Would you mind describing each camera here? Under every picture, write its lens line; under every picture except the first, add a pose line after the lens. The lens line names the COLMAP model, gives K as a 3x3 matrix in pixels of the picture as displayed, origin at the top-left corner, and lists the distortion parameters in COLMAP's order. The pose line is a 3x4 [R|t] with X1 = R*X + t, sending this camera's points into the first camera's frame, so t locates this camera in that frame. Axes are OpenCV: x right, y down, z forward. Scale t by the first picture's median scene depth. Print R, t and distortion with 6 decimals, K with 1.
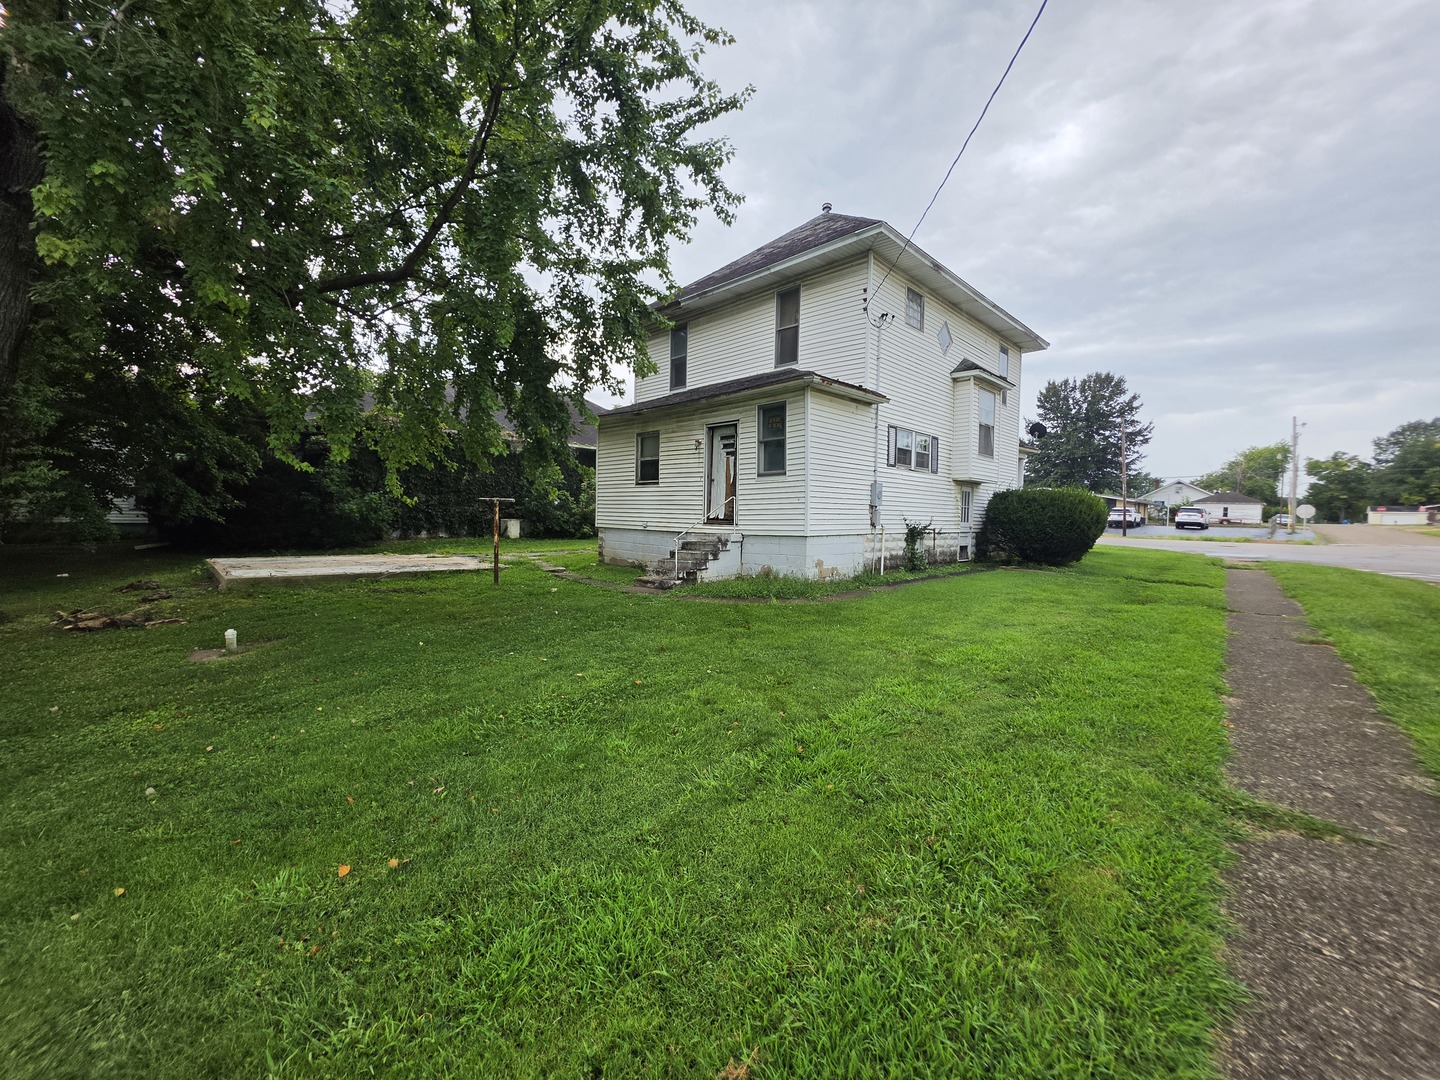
lens RADIAL K [[576.5, 0, 720.0], [0, 576.5, 540.0], [0, 0, 1]] dist [-0.000907, 0.000046]
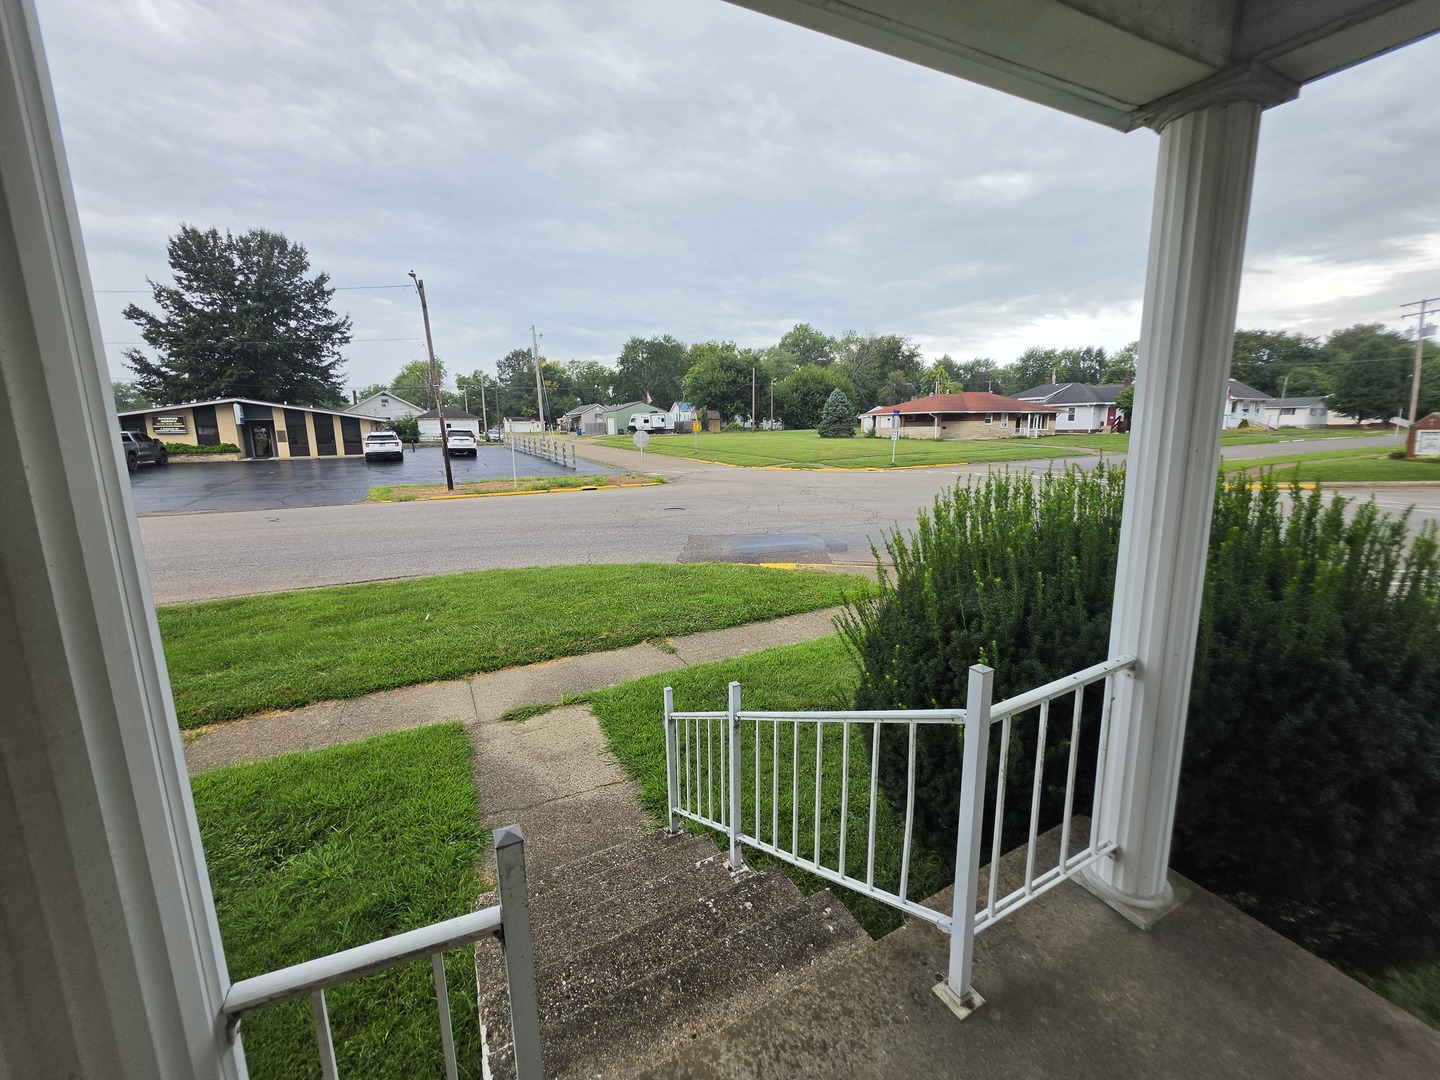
lens RADIAL K [[578.7, 0, 719.3], [0, 578.7, 532.6], [0, 0, 1]] dist [-0.001705, -0.000445]
pose [[0.310848, -0.196478, 0.929930, 0.438537], [0.063984, 0.980507, 0.185776, -0.109179], [-0.948303, 0.001752, 0.317360, 1.080485]]
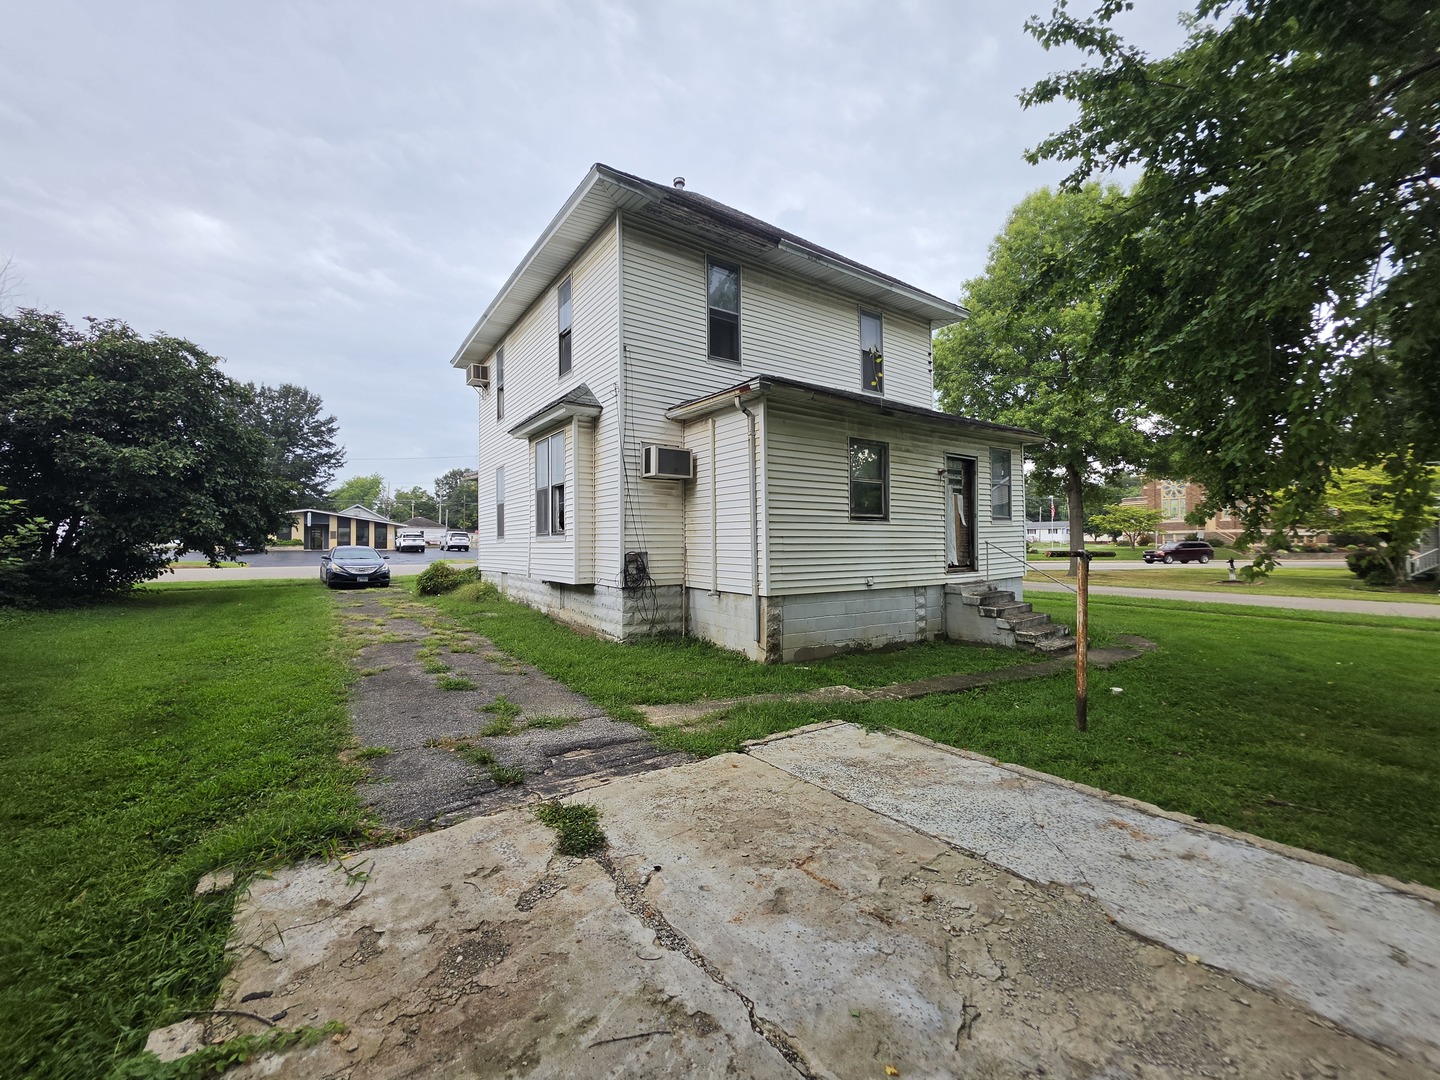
lens RADIAL K [[576.5, 0, 720.0], [0, 576.5, 540.0], [0, 0, 1]] dist [-0.000907, 0.000046]
pose [[0.174833, -0.016057, 0.984467, -0.572573], [0.049998, 0.998722, 0.007410, -0.062350], [-0.983328, 0.047926, 0.175413, 0.753669]]
